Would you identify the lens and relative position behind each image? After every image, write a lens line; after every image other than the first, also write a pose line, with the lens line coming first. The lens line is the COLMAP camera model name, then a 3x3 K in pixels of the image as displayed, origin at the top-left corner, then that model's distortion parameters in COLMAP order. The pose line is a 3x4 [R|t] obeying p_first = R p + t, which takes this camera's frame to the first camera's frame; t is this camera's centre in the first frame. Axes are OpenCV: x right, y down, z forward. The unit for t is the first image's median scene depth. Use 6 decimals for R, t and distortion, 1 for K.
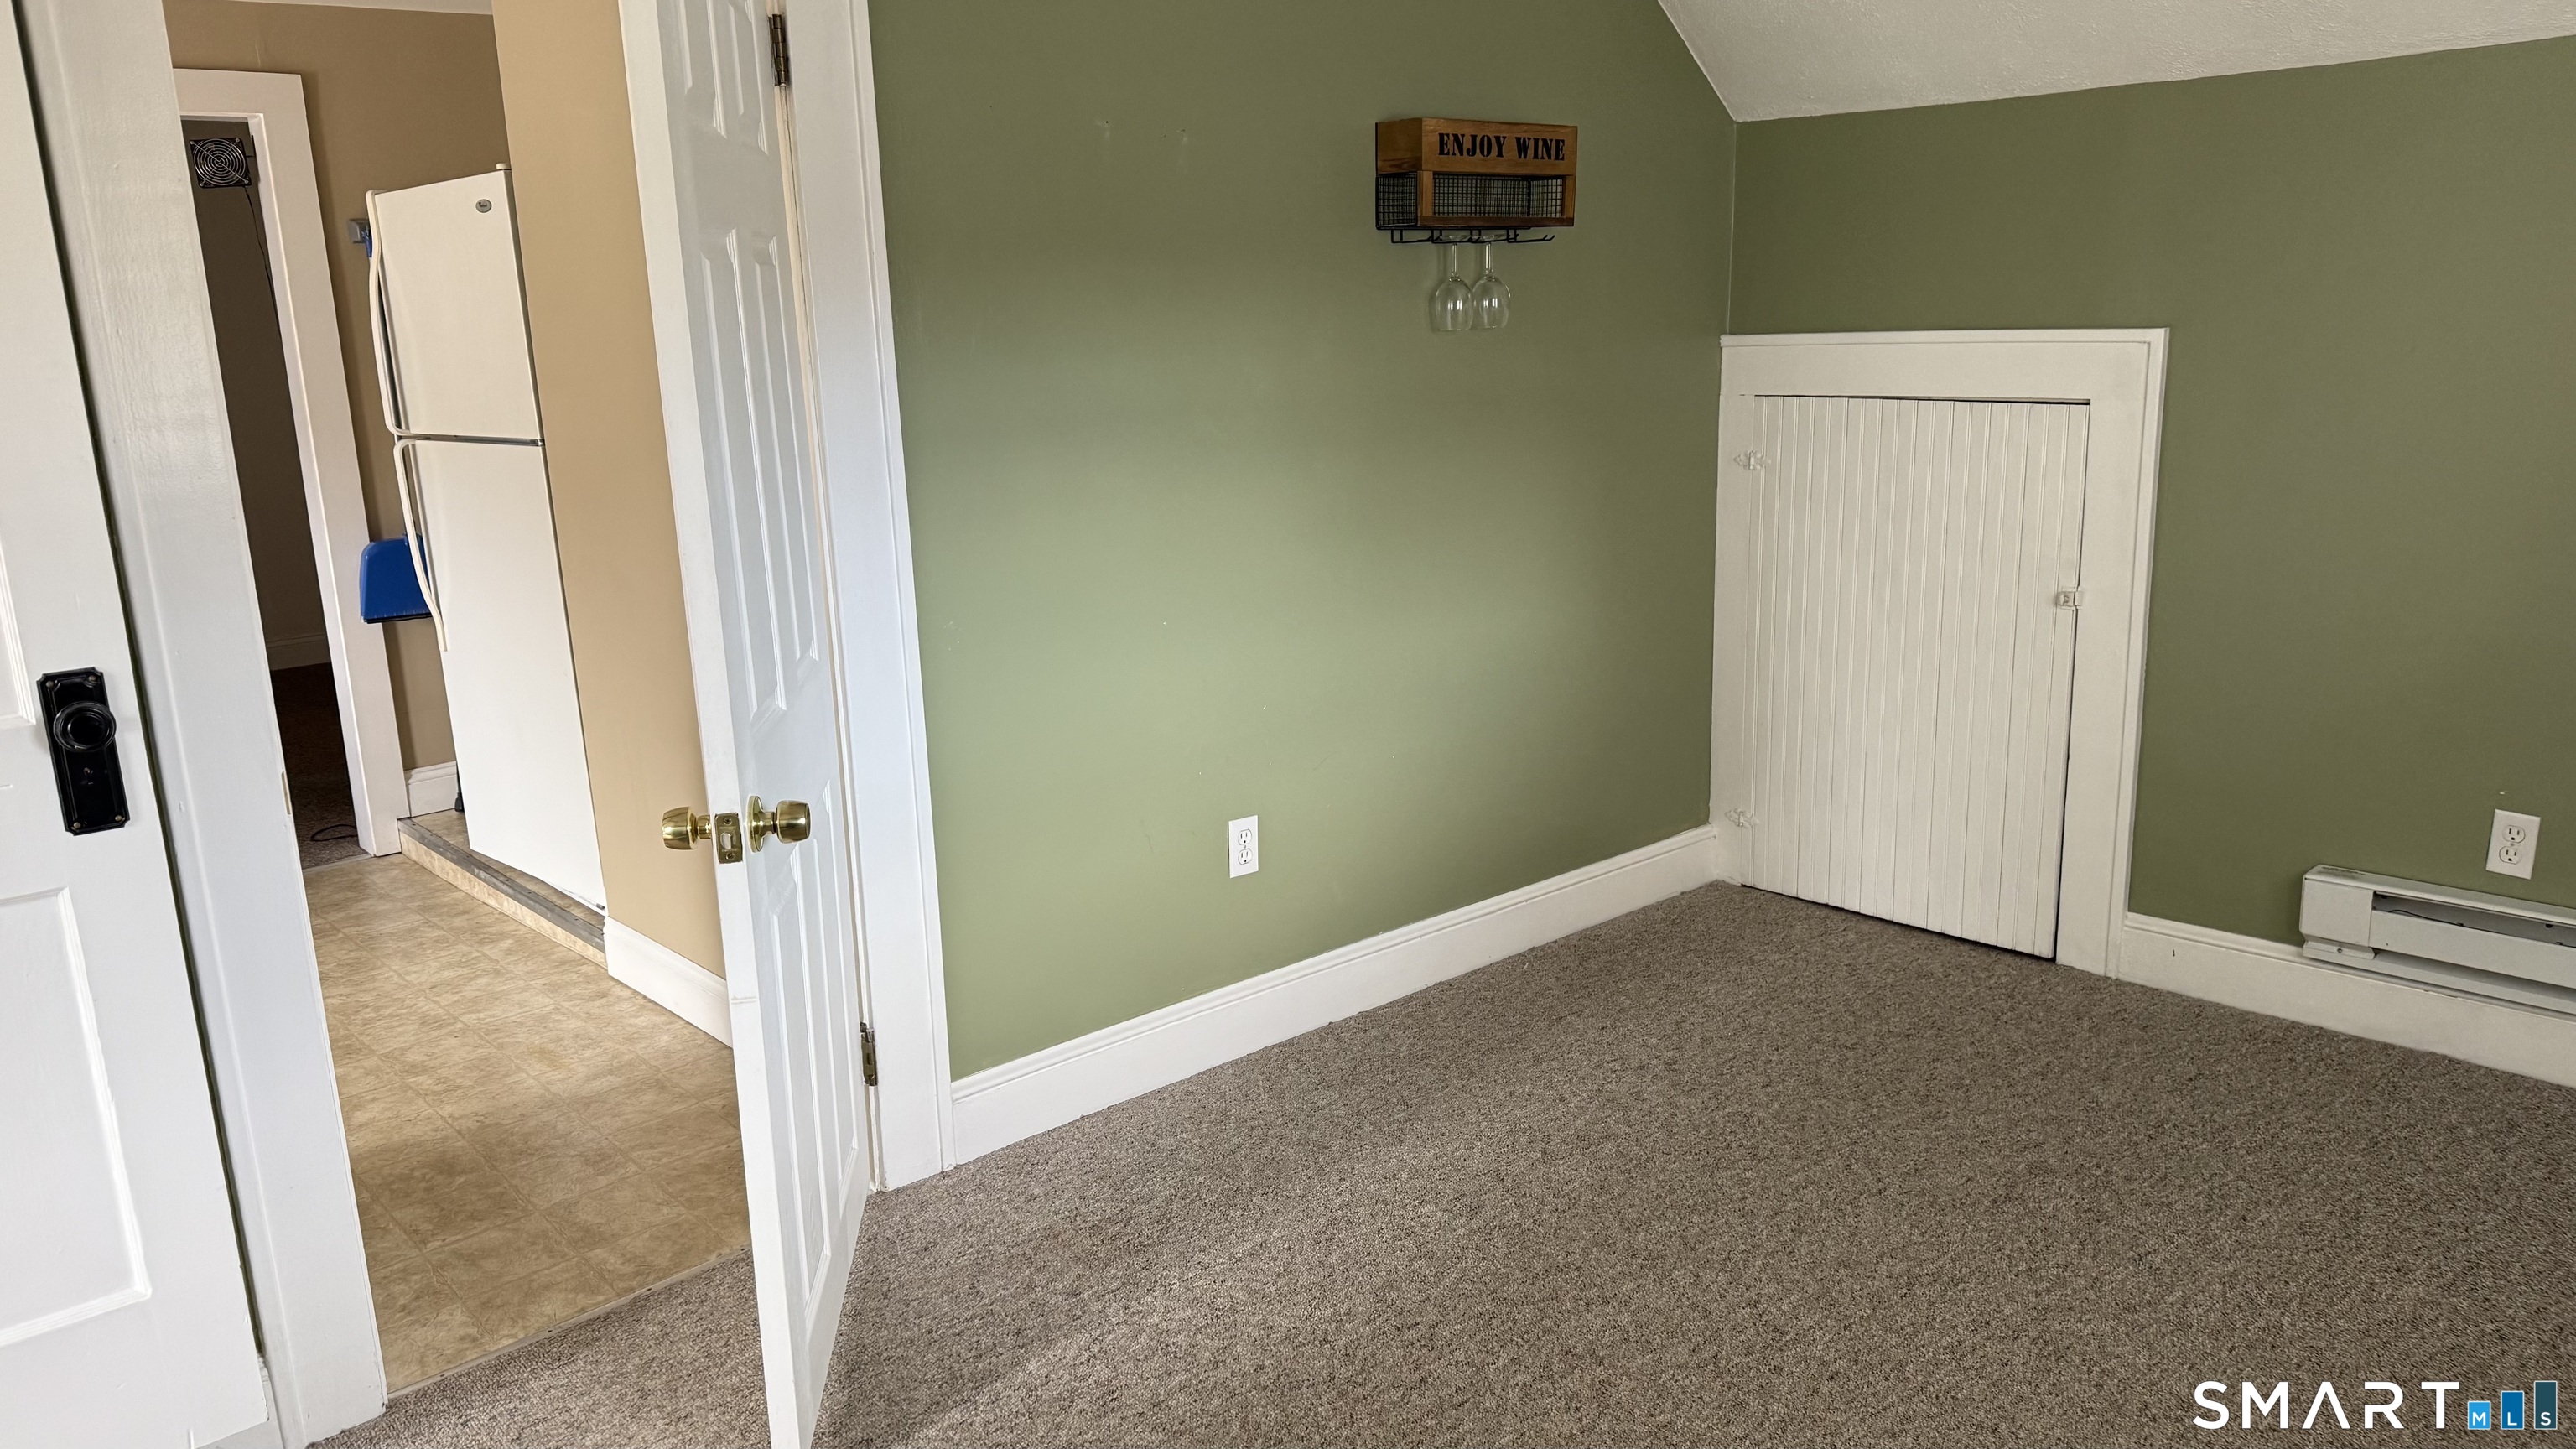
lens RADIAL K [[1821.2, 0, 1288.0], [0, 1821.2, 724.5], [0, 0, 1]] dist [0.123836, -0.152433]
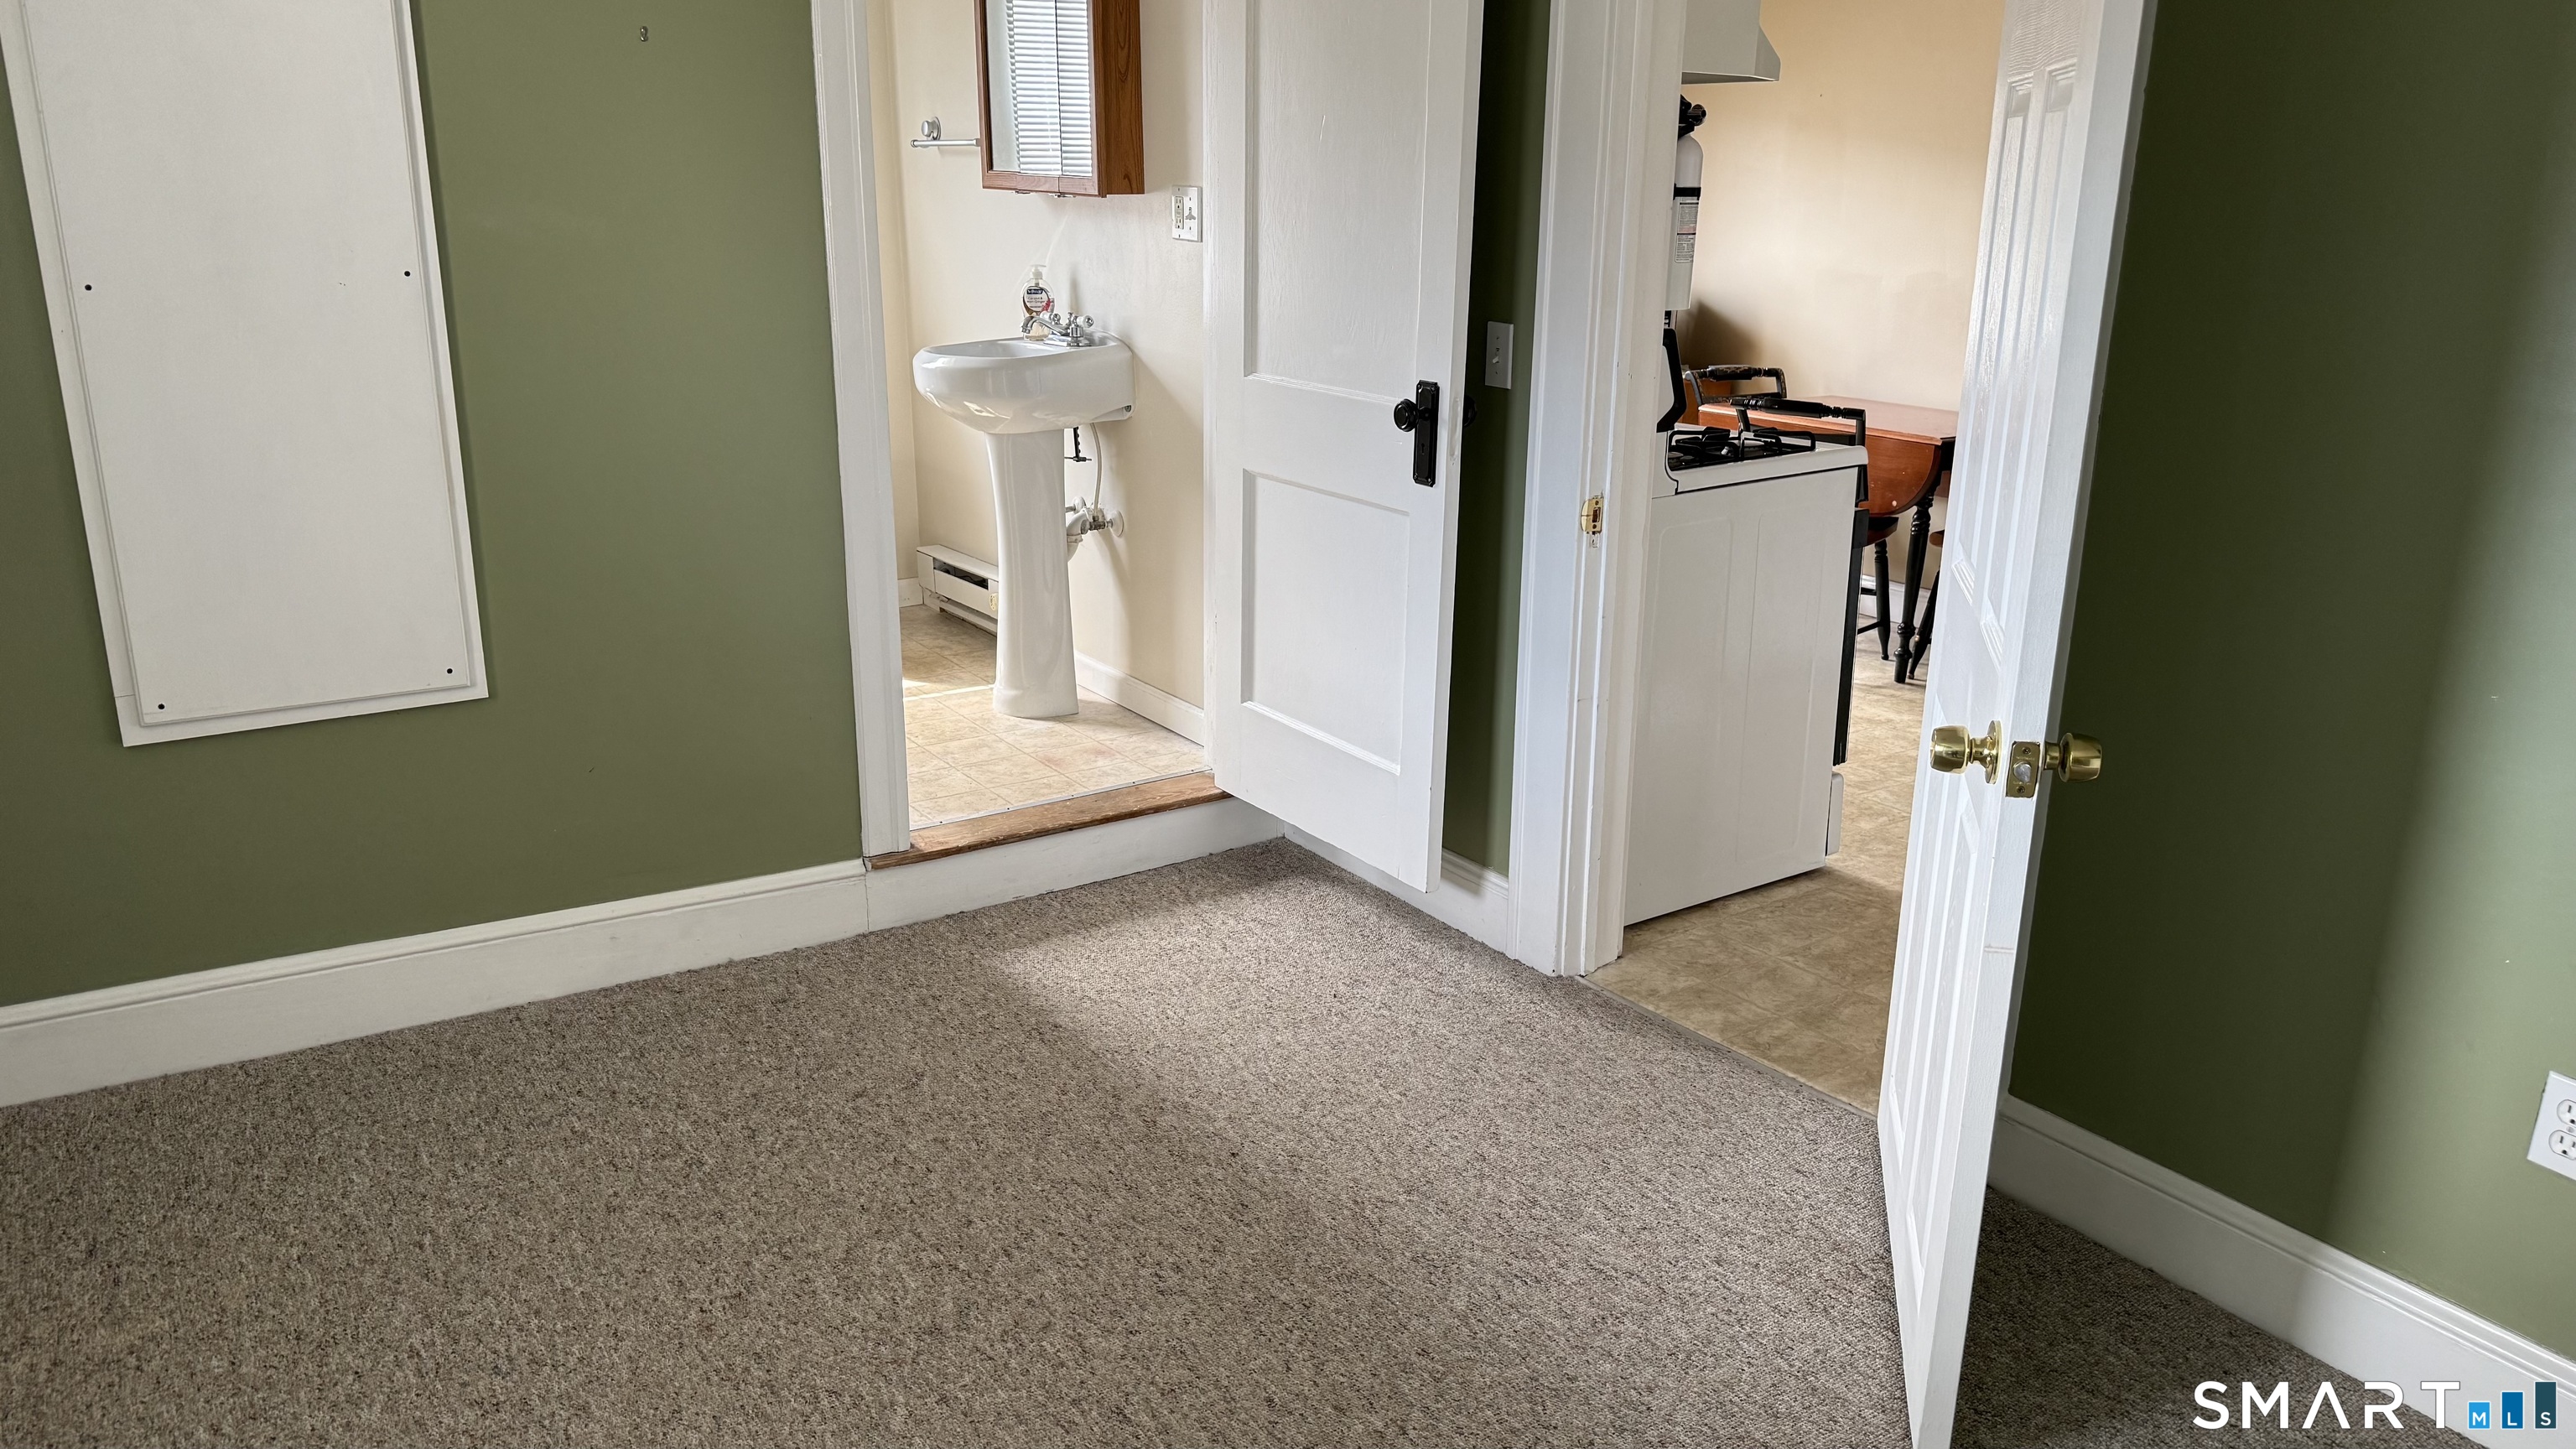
lens RADIAL K [[1821.2, 0, 1288.0], [0, 1821.2, 724.5], [0, 0, 1]] dist [0.123836, -0.152433]
pose [[-0.169851, 0.296203, -0.939901, 0.762793], [-0.221946, 0.917758, 0.329333, -0.202345], [0.960151, 0.264545, -0.090141, 0.889327]]
